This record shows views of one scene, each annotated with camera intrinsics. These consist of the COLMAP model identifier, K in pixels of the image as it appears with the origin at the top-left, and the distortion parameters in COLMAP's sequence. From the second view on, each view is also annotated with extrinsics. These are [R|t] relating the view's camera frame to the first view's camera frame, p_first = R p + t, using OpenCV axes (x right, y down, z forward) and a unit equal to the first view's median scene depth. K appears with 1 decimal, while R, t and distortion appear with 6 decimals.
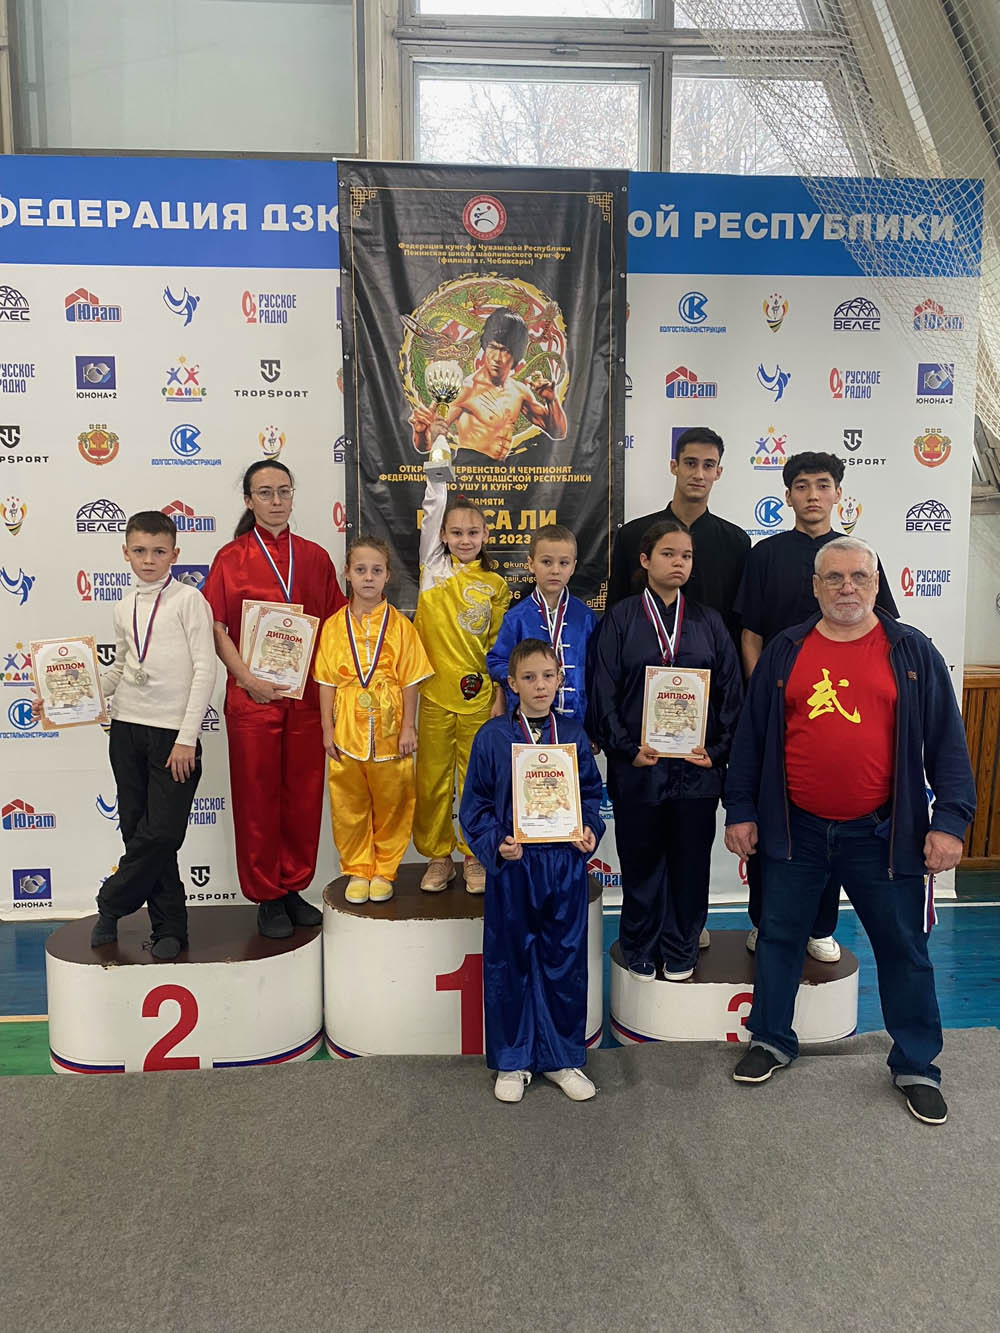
lens RADIAL K [[1036.8, 0, 490.0], [0, 1036.8, 661.8], [0, 0, 1]] dist [0.059898, -0.062690]
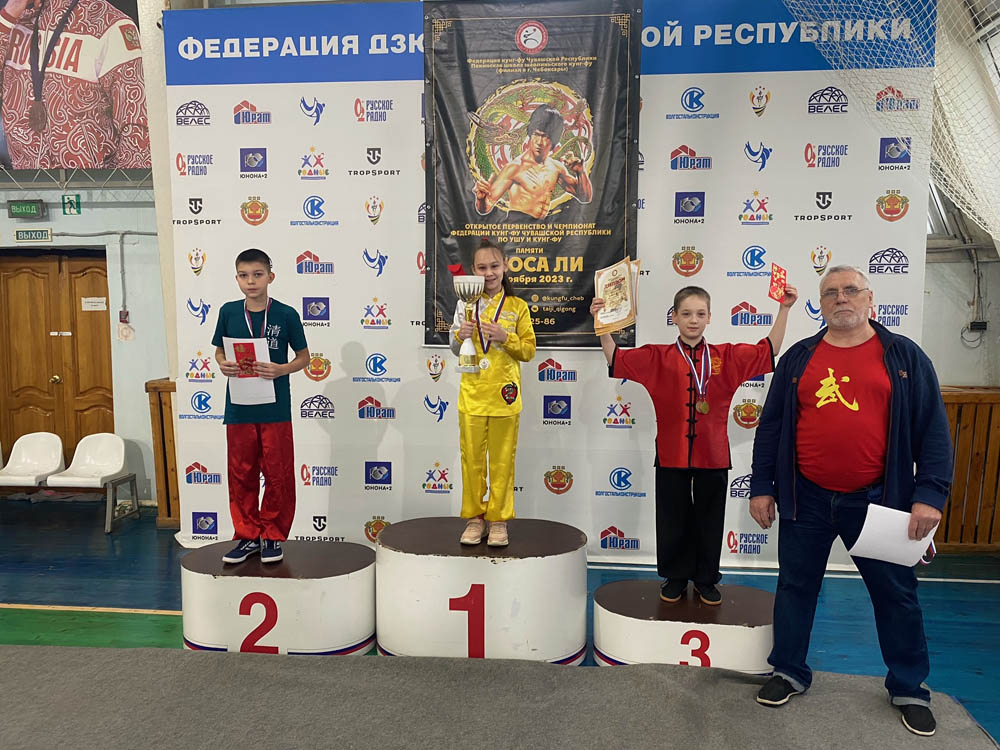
lens RADIAL K [[777.8, 0, 491.0], [0, 777.8, 375.6], [0, 0, 1]] dist [0.059898, -0.062690]
pose [[0.987979, 0.020140, -0.153269, 0.104542], [-0.022578, 0.999644, -0.014186, 0.020791], [0.152929, 0.017476, 0.988083, 0.012522]]
